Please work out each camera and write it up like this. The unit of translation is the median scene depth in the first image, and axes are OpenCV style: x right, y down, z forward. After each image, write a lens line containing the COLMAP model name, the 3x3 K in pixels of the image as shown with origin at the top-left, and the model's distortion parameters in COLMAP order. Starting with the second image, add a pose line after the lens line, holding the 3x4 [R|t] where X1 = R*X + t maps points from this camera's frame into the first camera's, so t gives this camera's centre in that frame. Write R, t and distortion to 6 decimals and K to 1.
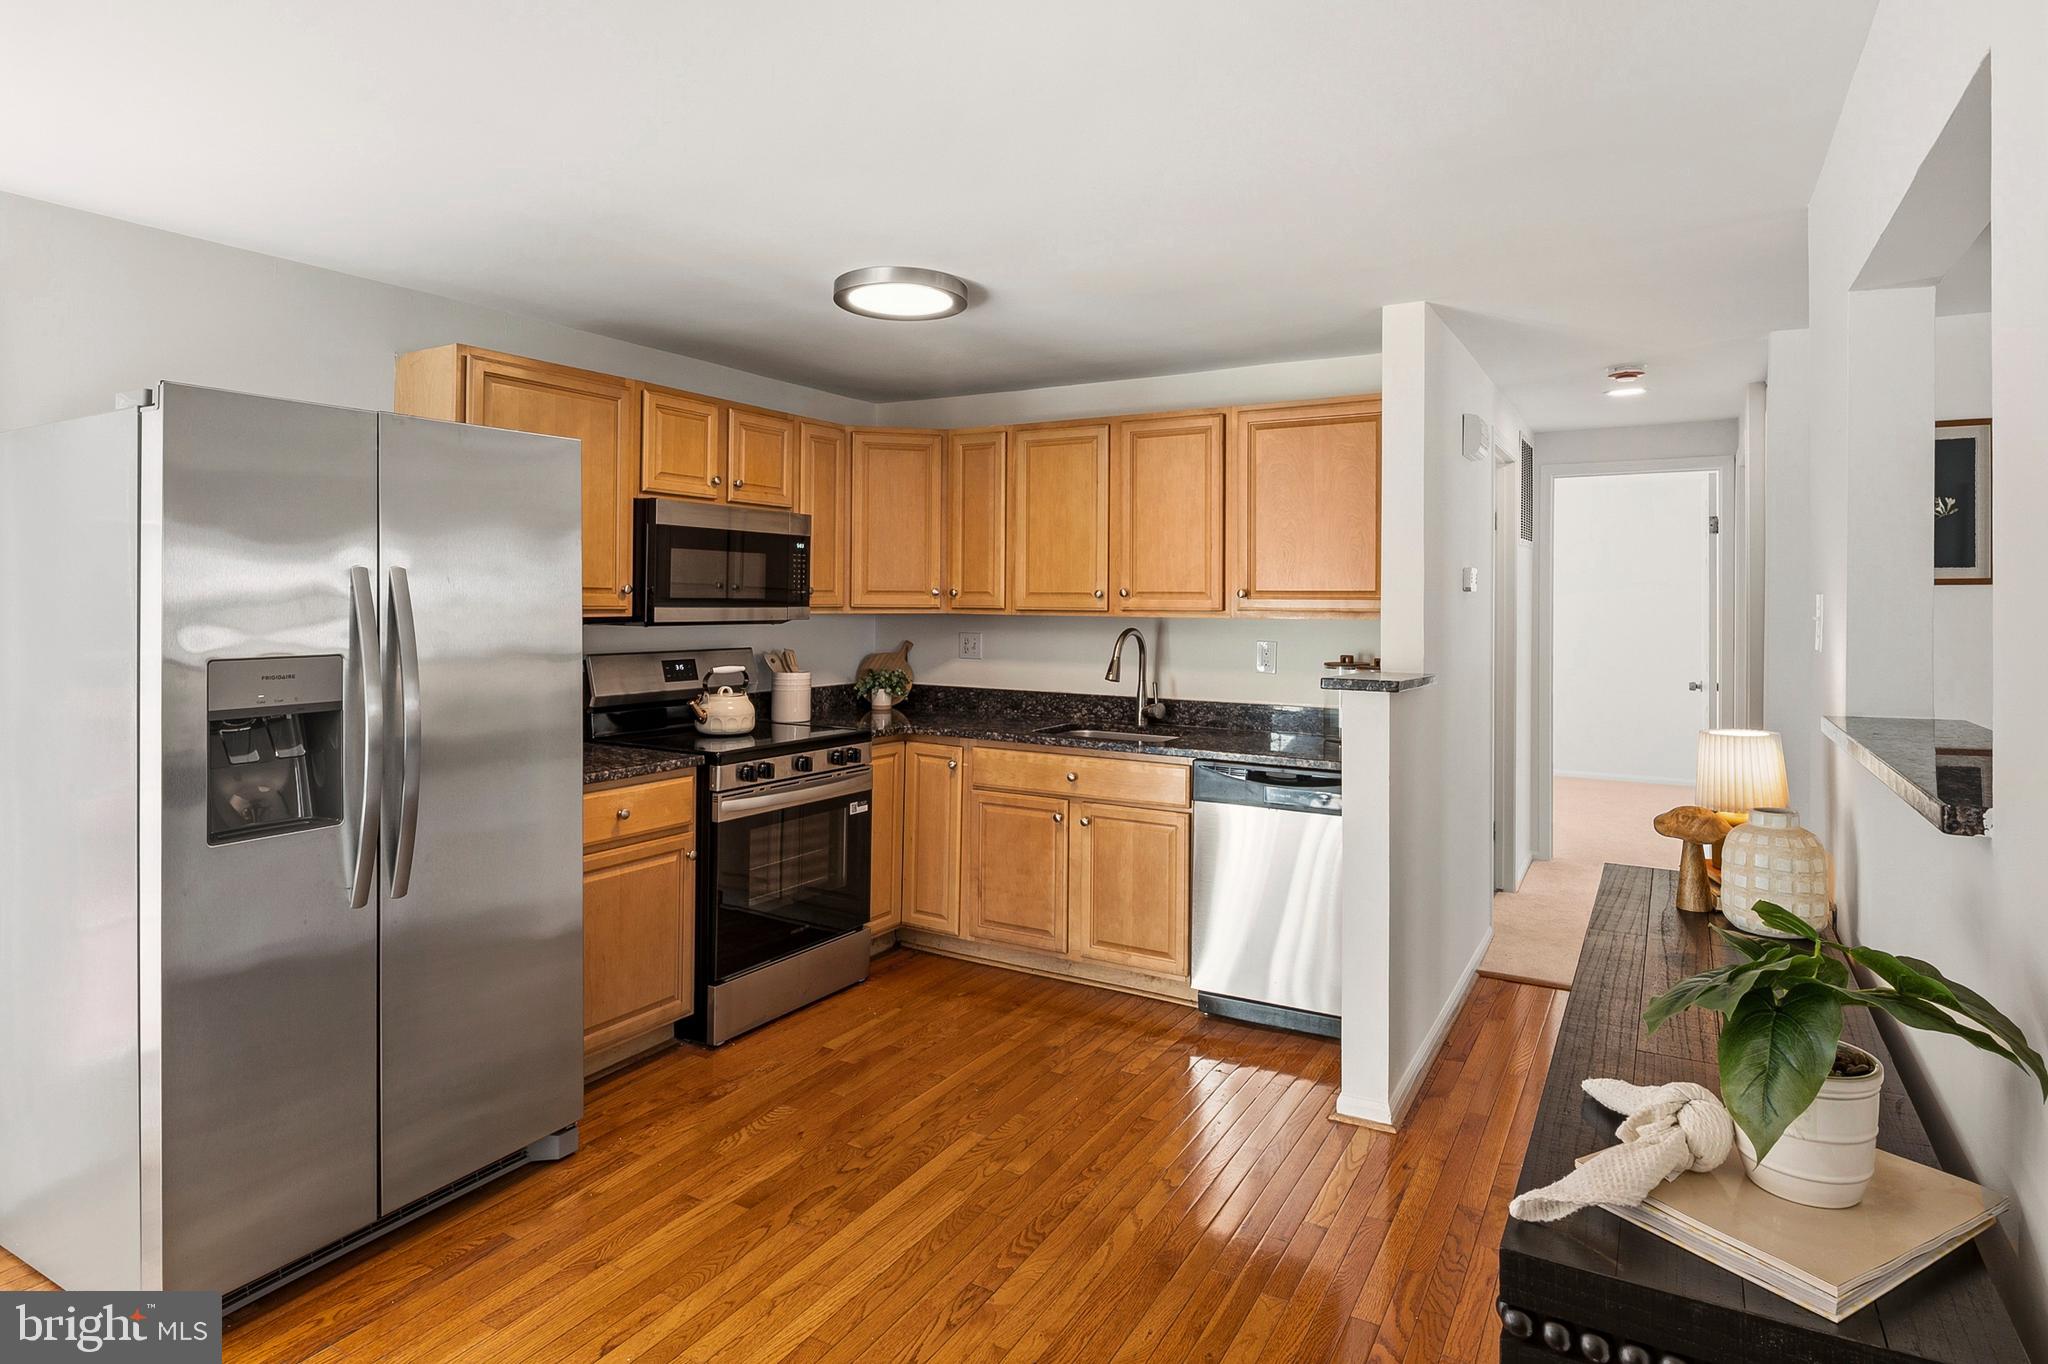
lens RADIAL K [[1115.0, 0, 1011.0], [0, 1115.0, 592.3], [0, 0, 1]] dist [0.002547, -0.006172]
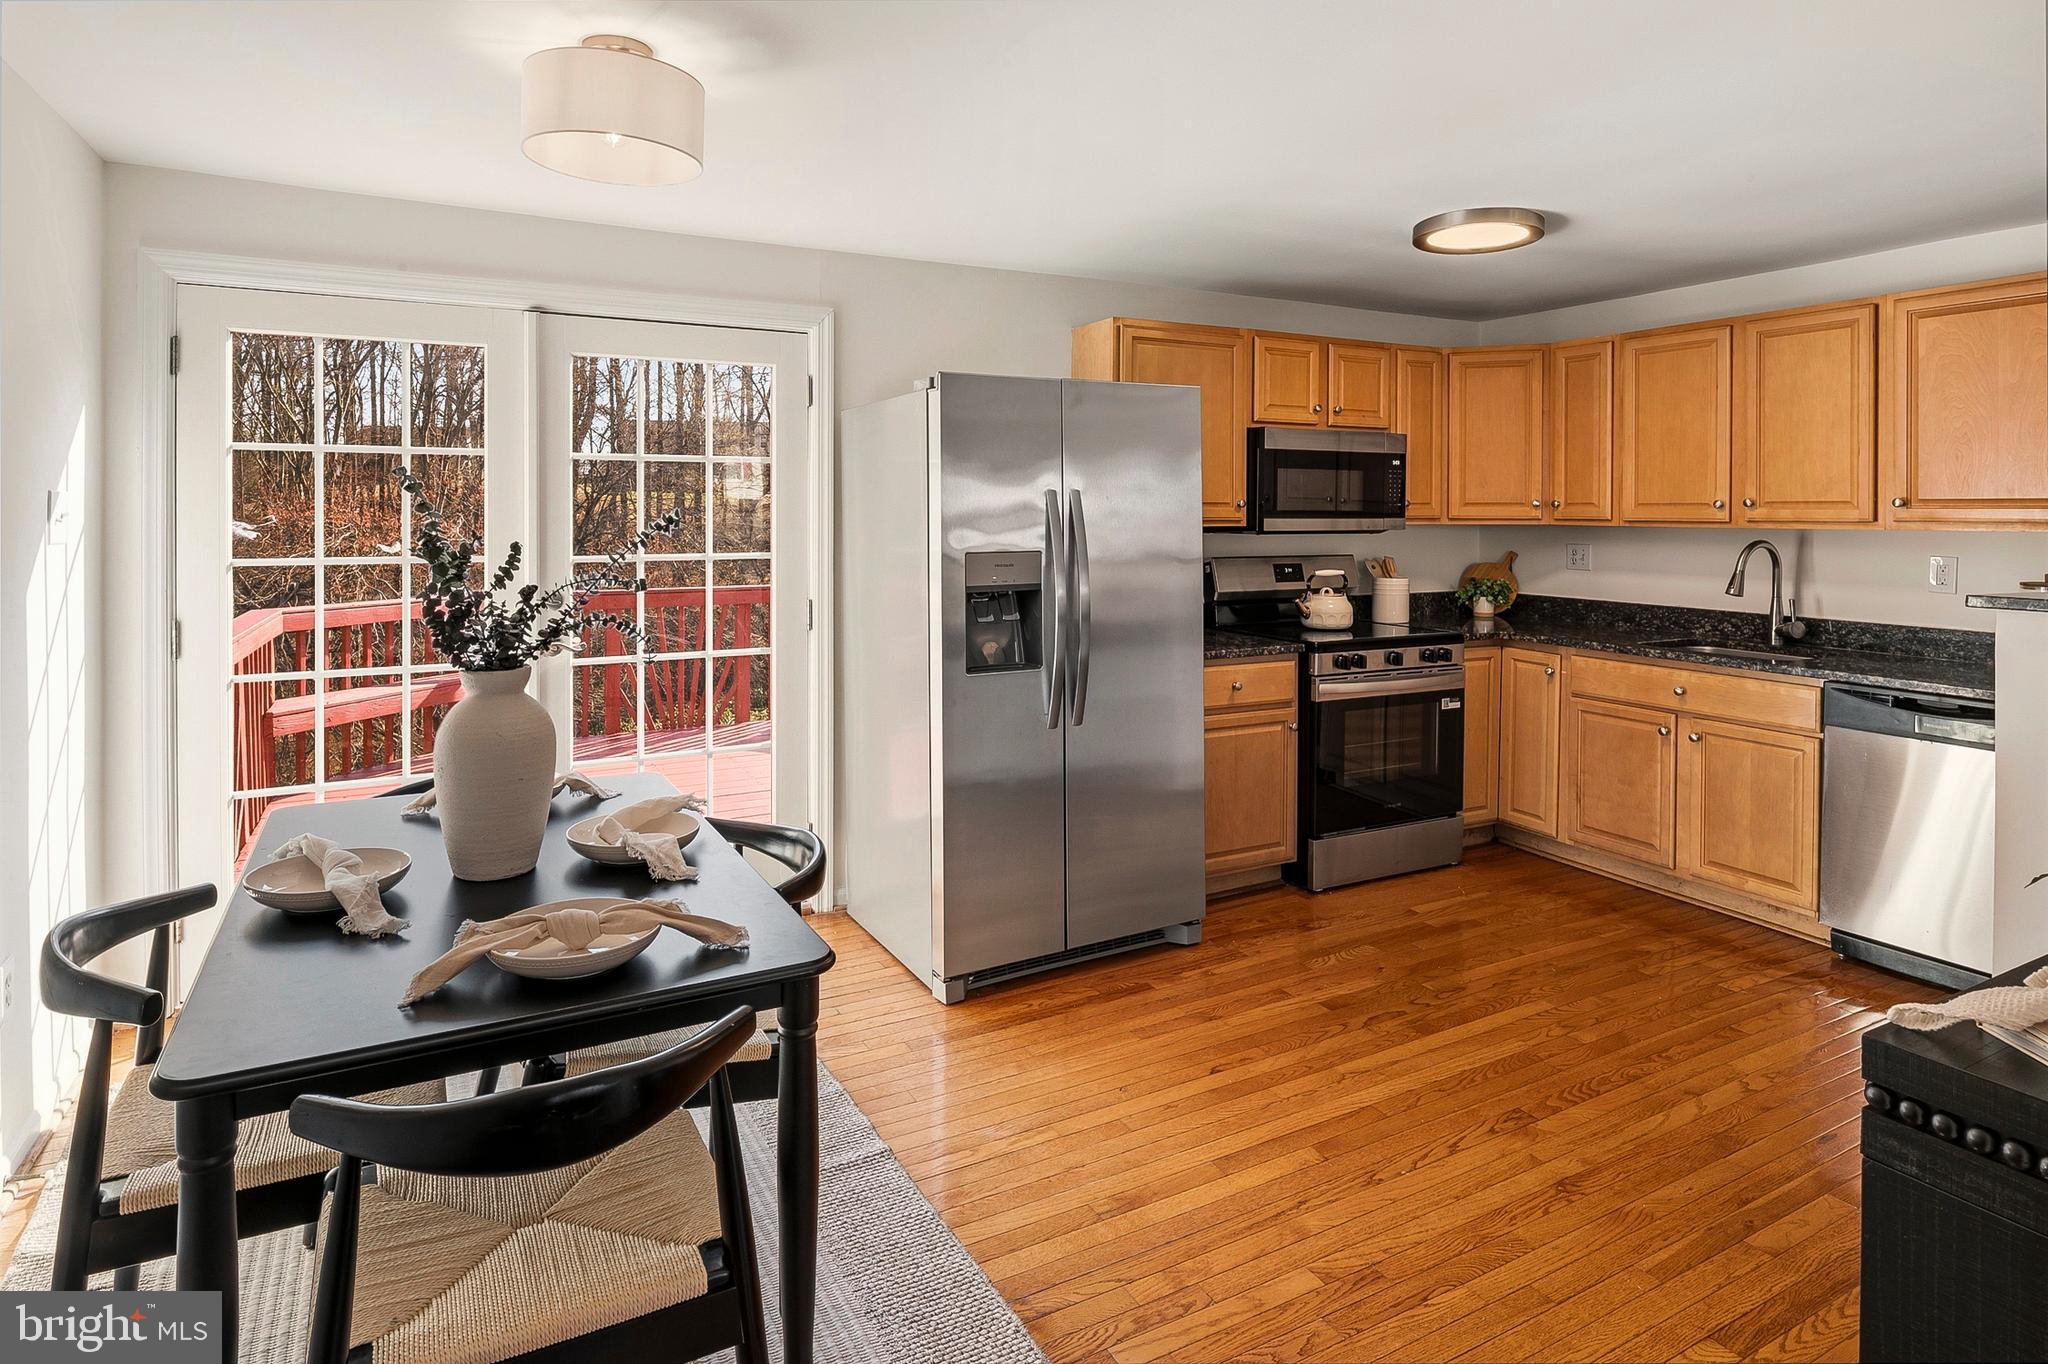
lens RADIAL K [[1115.0, 0, 1020.9], [0, 1115.0, 516.1], [0, 0, 1]] dist [0.002547, -0.006172]
pose [[0.852403, -0.001938, -0.522881, 0.075677], [0.007660, 0.999932, 0.008781, -0.001257], [0.522829, -0.011490, 0.852360, -0.139296]]
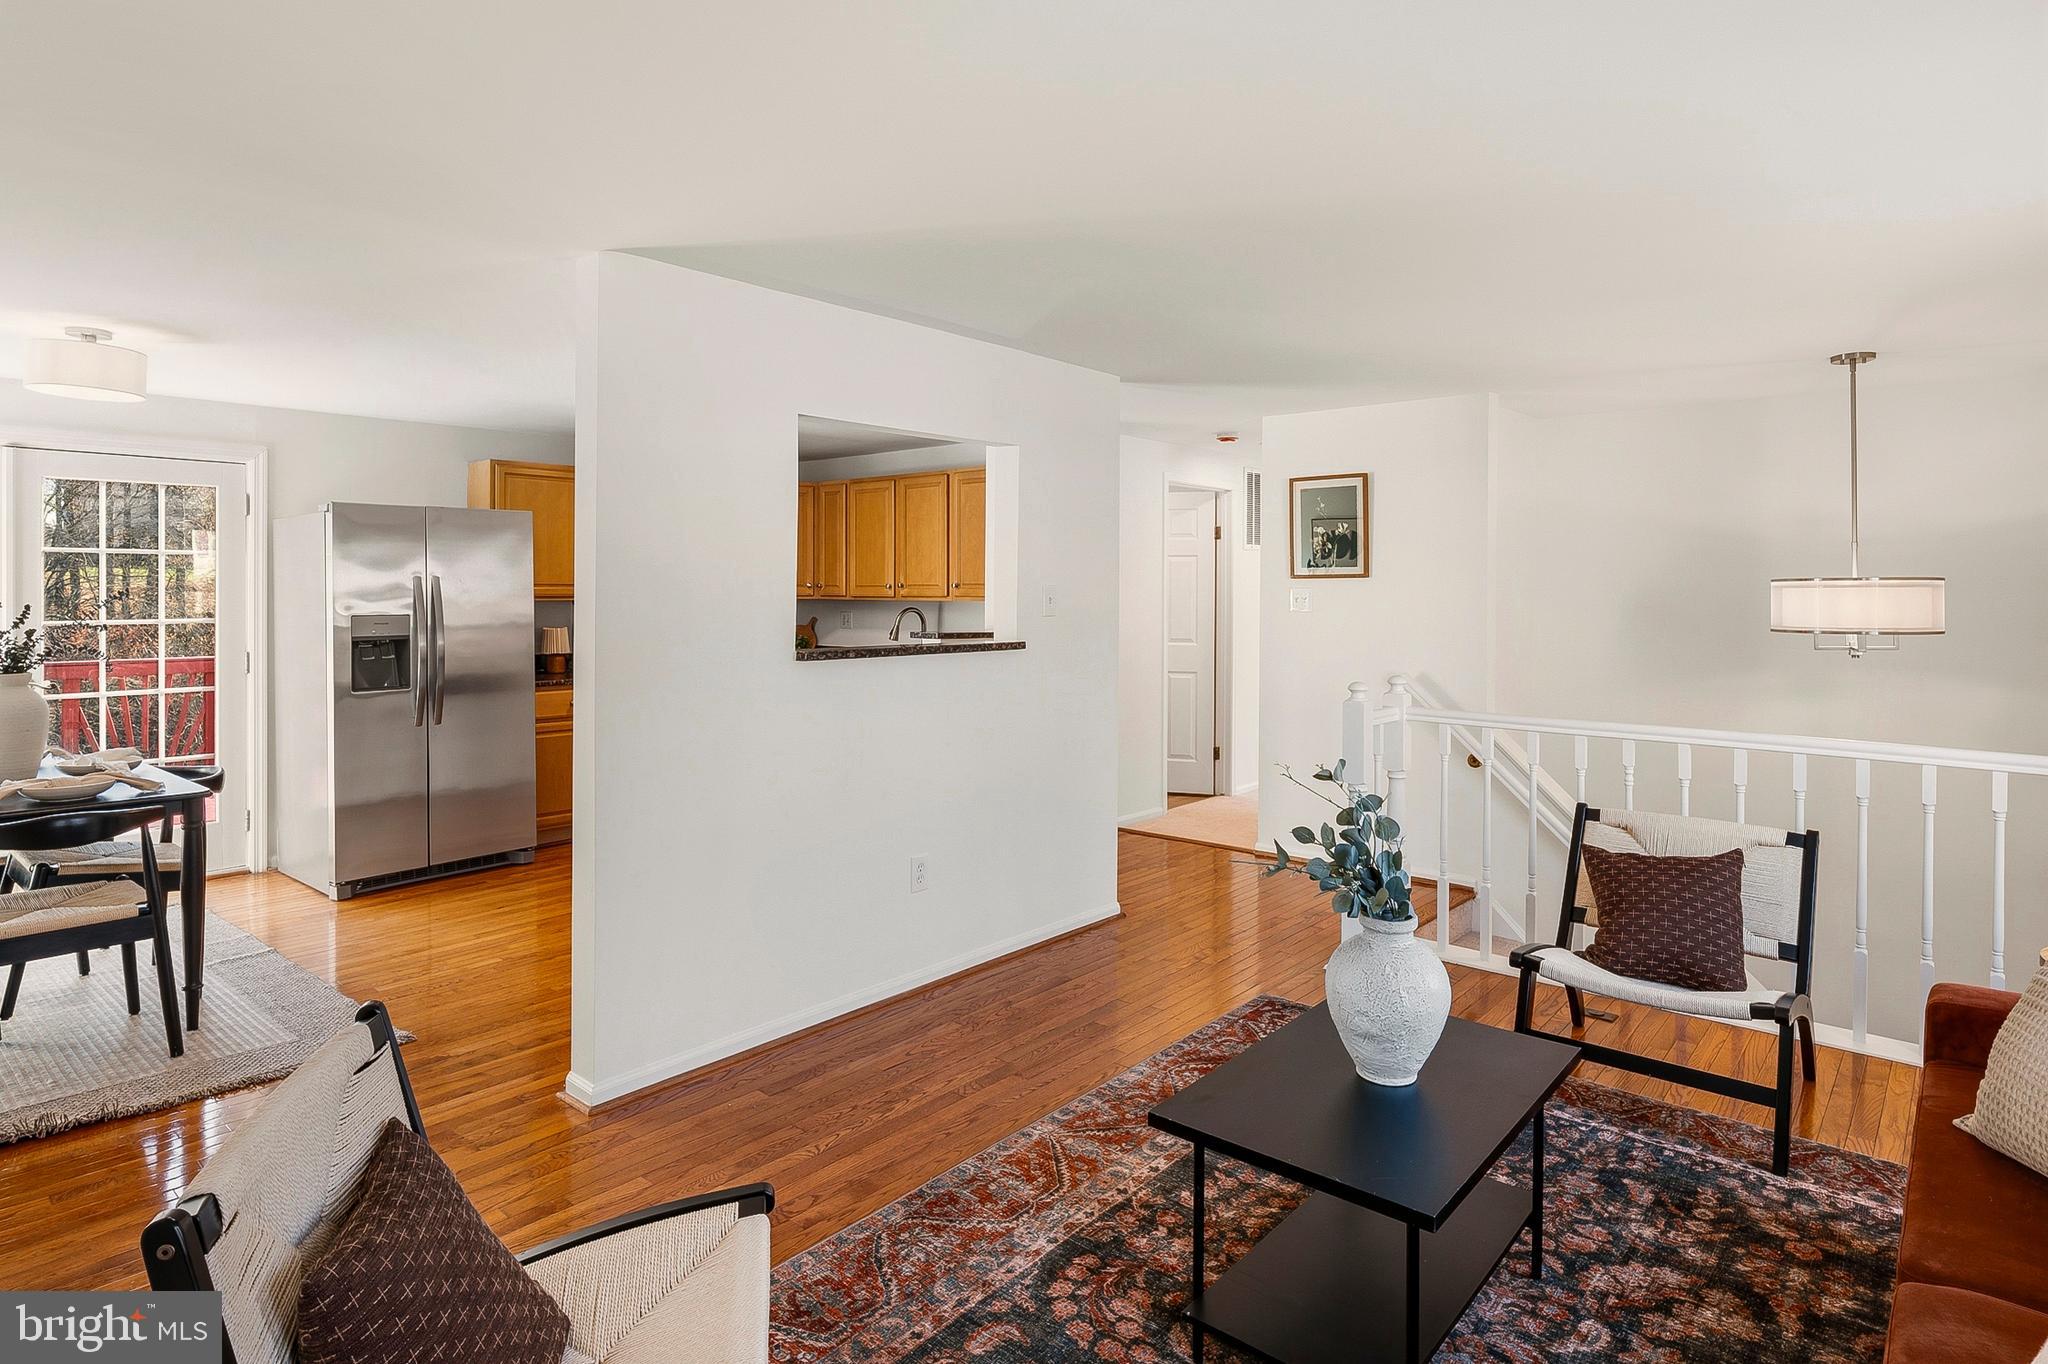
lens RADIAL K [[1115.0, 0, 1015.0], [0, 1115.0, 589.7], [0, 0, 1]] dist [0.002547, -0.006172]
pose [[0.981941, -0.004501, -0.189136, 0.613704], [0.005555, 0.999972, 0.005043, -0.000267], [0.189108, -0.006002, 0.981938, -0.589905]]
